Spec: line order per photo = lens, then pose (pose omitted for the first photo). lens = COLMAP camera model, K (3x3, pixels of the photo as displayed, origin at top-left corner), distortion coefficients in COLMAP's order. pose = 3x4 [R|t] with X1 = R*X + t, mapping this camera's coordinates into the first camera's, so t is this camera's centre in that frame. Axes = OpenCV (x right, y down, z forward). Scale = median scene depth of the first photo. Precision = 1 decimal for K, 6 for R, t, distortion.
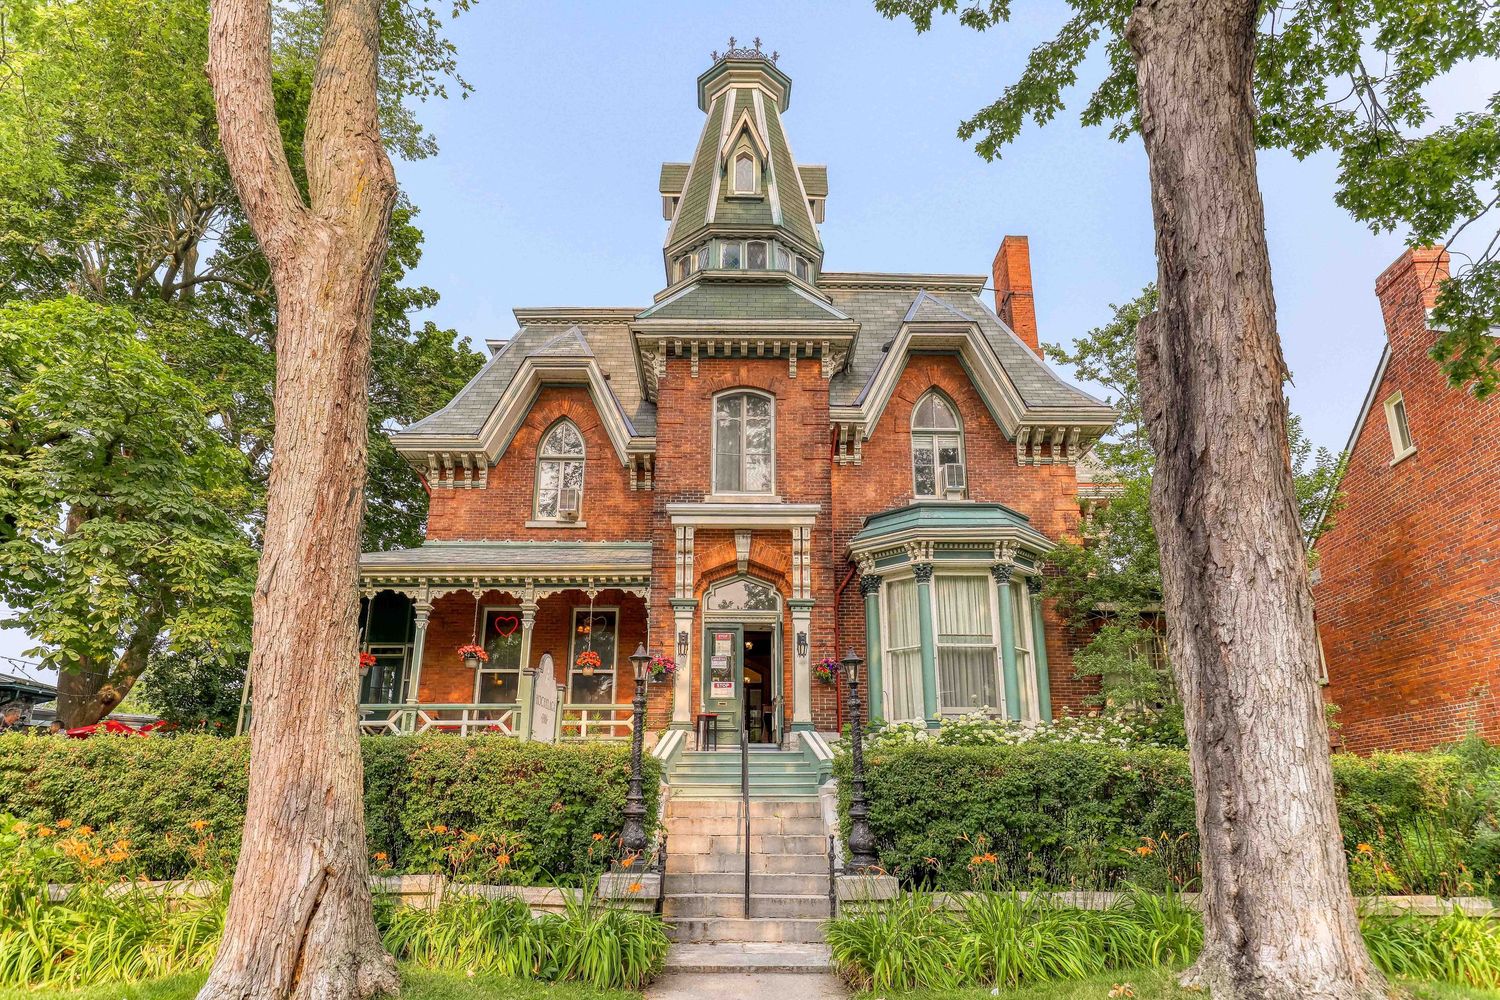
lens RADIAL K [[993.9, 0, 750.3], [0, 993.9, 497.8], [0, 0, 1]] dist [0.001597, -0.001968]
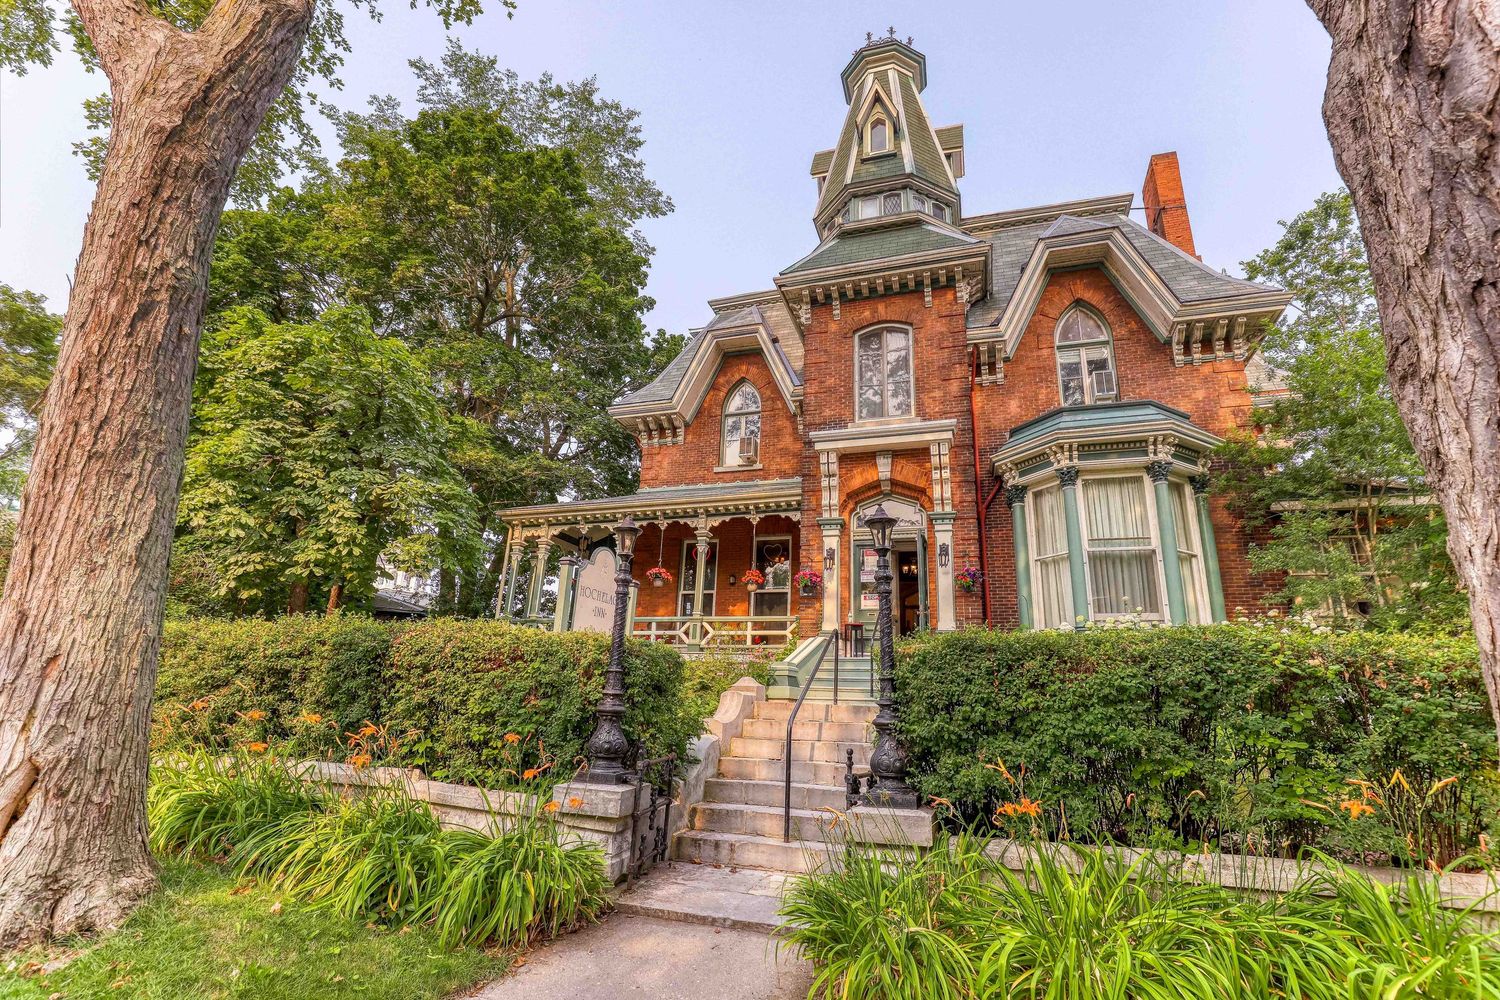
lens RADIAL K [[706.8, 0, 748.0], [0, 706.8, 504.5], [0, 0, 1]] dist [-0.031467, 0.001180]
pose [[0.944559, -0.060908, -0.322643, 0.095004], [0.066865, 0.997735, 0.007402, 0.073738], [0.321461, -0.028566, 0.946492, 0.240852]]
